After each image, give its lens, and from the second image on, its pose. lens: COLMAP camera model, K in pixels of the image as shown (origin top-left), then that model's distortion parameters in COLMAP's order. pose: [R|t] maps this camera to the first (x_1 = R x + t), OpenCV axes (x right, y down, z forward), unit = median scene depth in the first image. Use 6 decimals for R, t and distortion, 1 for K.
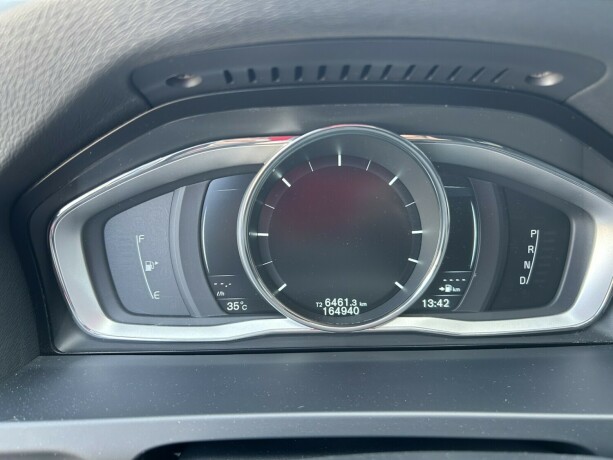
lens RADIAL K [[464.9, 0, 303.5], [0, 464.9, 227.0], [0, 0, 1]] dist [0.004740, -0.002848]
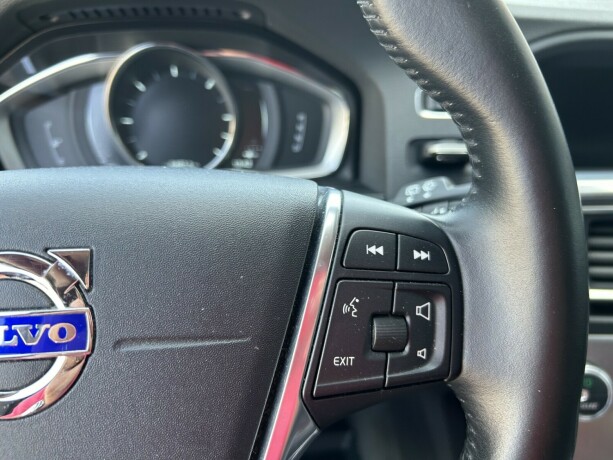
lens RADIAL K [[476.9, 0, 308.0], [0, 476.9, 232.6], [0, 0, 1]] dist [-0.008545, -0.011877]
pose [[0.998050, -0.029678, 0.054906, 0.425261], [0.024303, 0.995075, 0.096094, 0.253979], [-0.057487, -0.094573, 0.993857, -0.677872]]
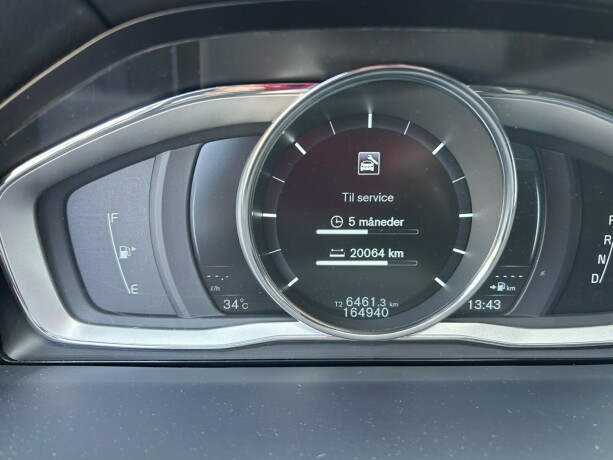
lens RADIAL K [[476.9, 0, 308.0], [0, 476.9, 232.6], [0, 0, 1]] dist [-0.008545, -0.011877]
pose [[0.999834, 0.017984, 0.002981, -0.024489], [-0.018138, 0.997794, 0.063857, -0.006766], [-0.001826, -0.063900, 0.997955, 0.199952]]
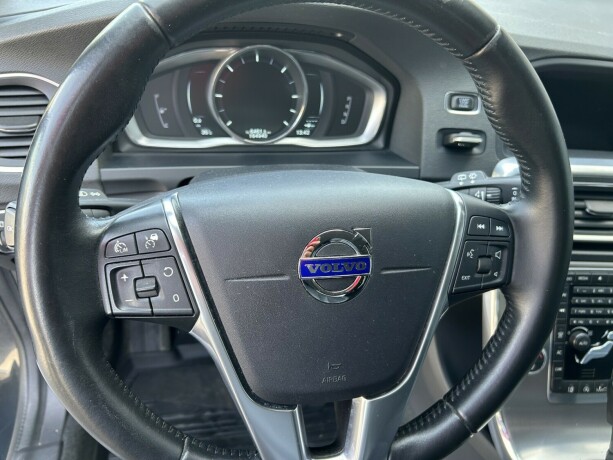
lens RADIAL K [[464.9, 0, 303.5], [0, 464.9, 227.0], [0, 0, 1]] dist [0.004740, -0.002848]
pose [[0.982466, -0.024750, 0.184794, -0.116897], [-0.023194, 0.967226, 0.252856, 0.048114], [-0.184996, -0.252709, 0.949692, -1.145047]]
